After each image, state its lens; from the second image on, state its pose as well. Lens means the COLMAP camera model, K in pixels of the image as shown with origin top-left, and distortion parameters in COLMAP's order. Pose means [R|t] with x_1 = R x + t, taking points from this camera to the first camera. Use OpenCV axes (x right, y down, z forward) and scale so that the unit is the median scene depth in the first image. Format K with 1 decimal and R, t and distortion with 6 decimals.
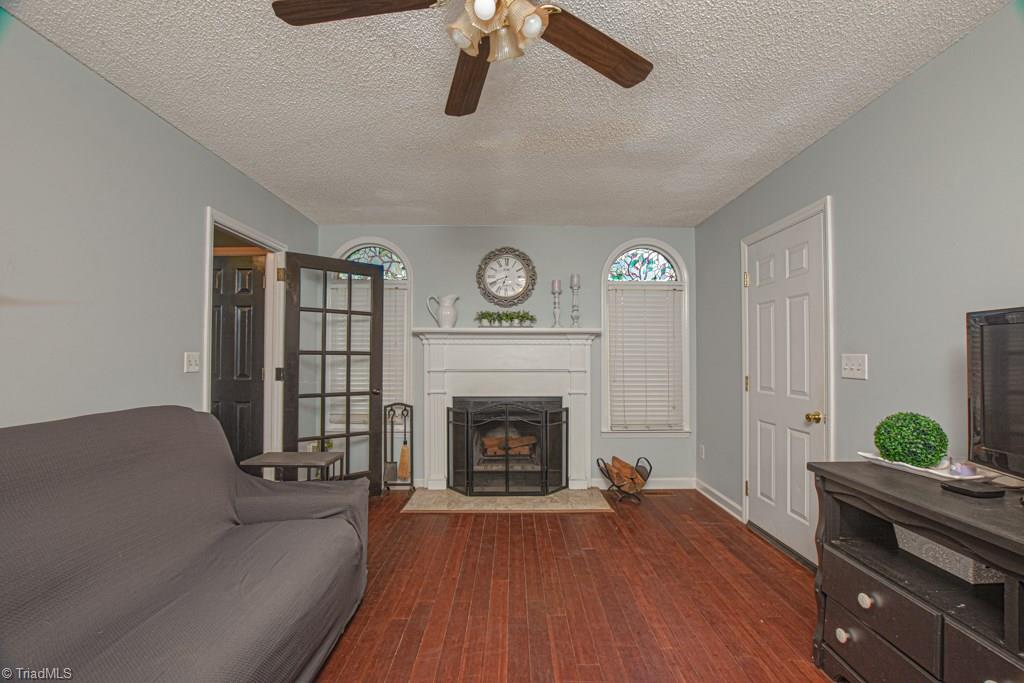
lens RADIAL K [[462.5, 0, 514.5], [0, 462.5, 344.1], [0, 0, 1]] dist [-0.027426, 0.001585]
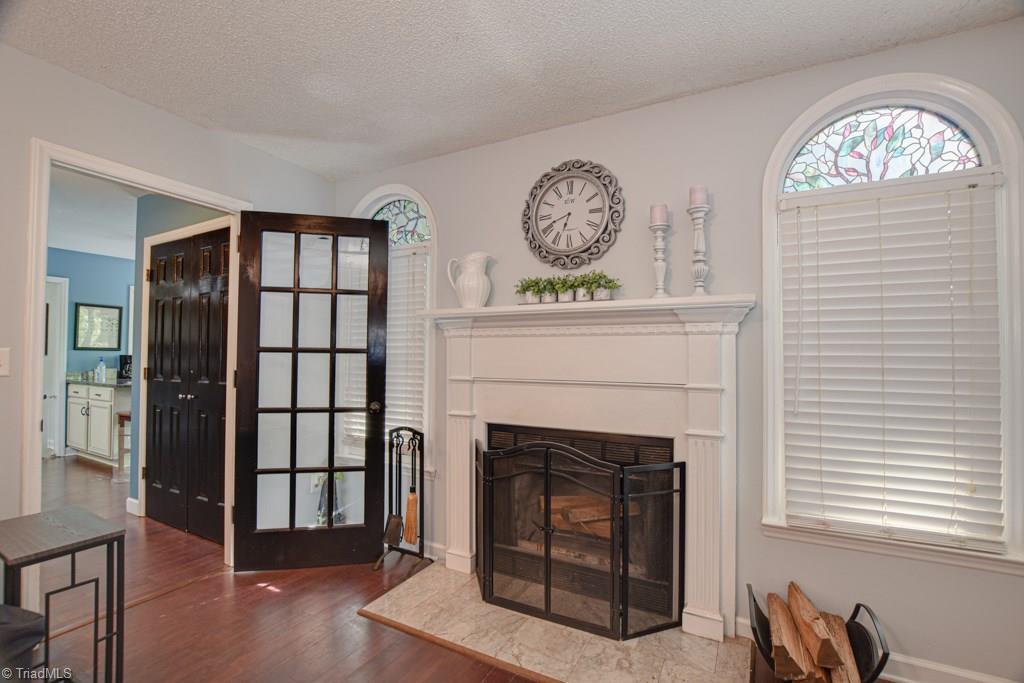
lens RADIAL K [[462.5, 0, 509.9], [0, 462.5, 346.3], [0, 0, 1]] dist [-0.027426, 0.001585]
pose [[0.875902, -0.006829, -0.482441, 0.188921], [0.006685, 0.999976, -0.002018, 0.014871], [0.482443, -0.001457, 0.875926, 0.484536]]
